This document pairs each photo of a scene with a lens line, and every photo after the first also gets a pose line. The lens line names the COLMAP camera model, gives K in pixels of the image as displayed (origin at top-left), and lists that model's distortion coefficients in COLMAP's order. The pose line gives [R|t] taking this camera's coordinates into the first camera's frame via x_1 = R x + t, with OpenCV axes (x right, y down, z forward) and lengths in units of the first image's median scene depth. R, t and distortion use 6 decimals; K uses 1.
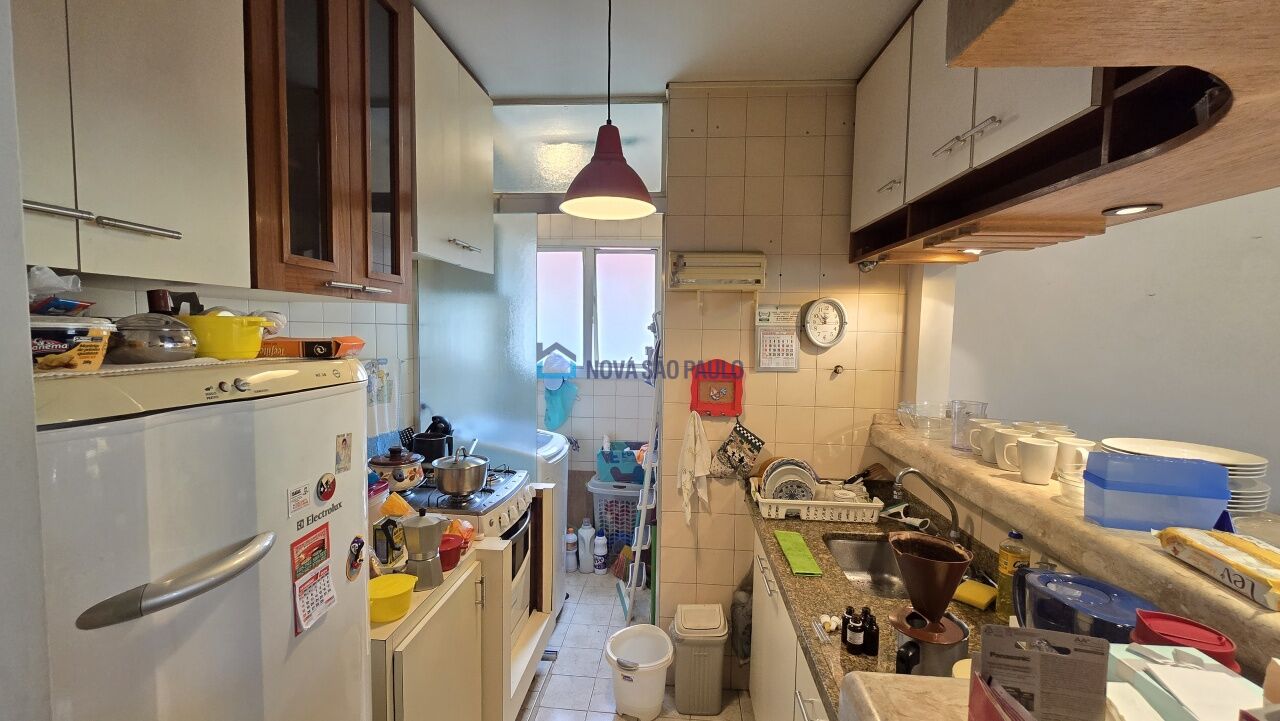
lens RADIAL K [[497.9, 0, 640.0], [0, 497.9, 360.5], [0, 0, 1]] dist [0.000080, 0.000614]
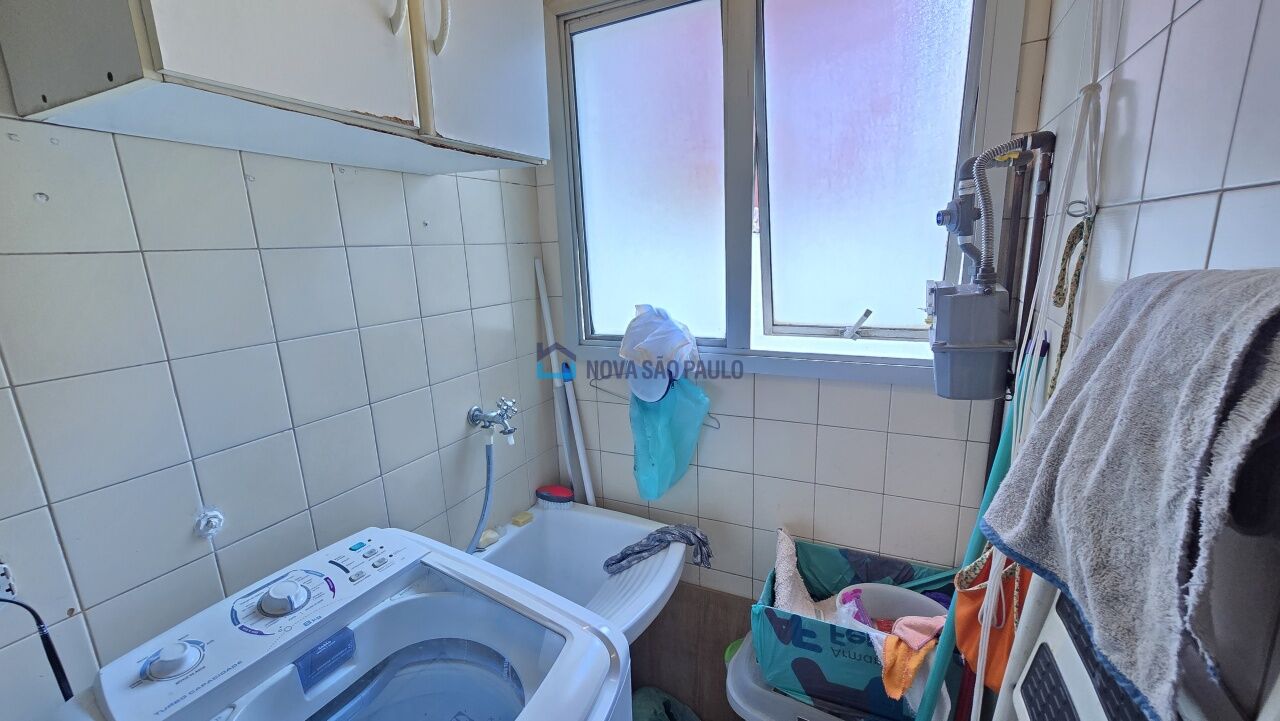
lens RADIAL K [[521.9, 0, 635.1], [0, 521.9, 362.9], [0, 0, 1]] dist [0.000315, -0.003725]
pose [[0.921389, 0.037506, -0.386828, -0.035402], [0.028758, 0.986024, 0.164101, -0.049029], [0.387577, -0.162325, 0.907433, 0.837472]]
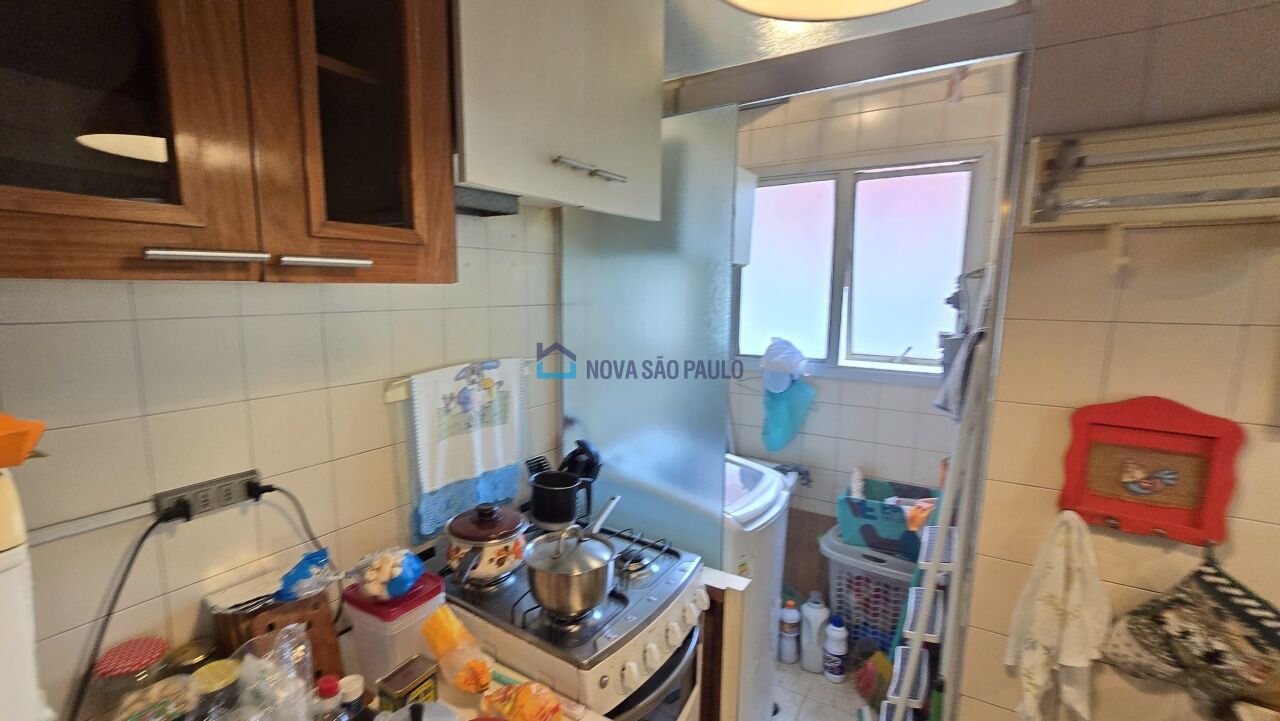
lens RADIAL K [[497.9, 0, 640.0], [0, 497.9, 360.5], [0, 0, 1]] dist [0.000080, 0.000614]
pose [[0.874499, 0.062864, -0.480937, -0.016686], [-0.021058, 0.995551, 0.091838, -0.056550], [0.484571, -0.070184, 0.871932, 0.419594]]
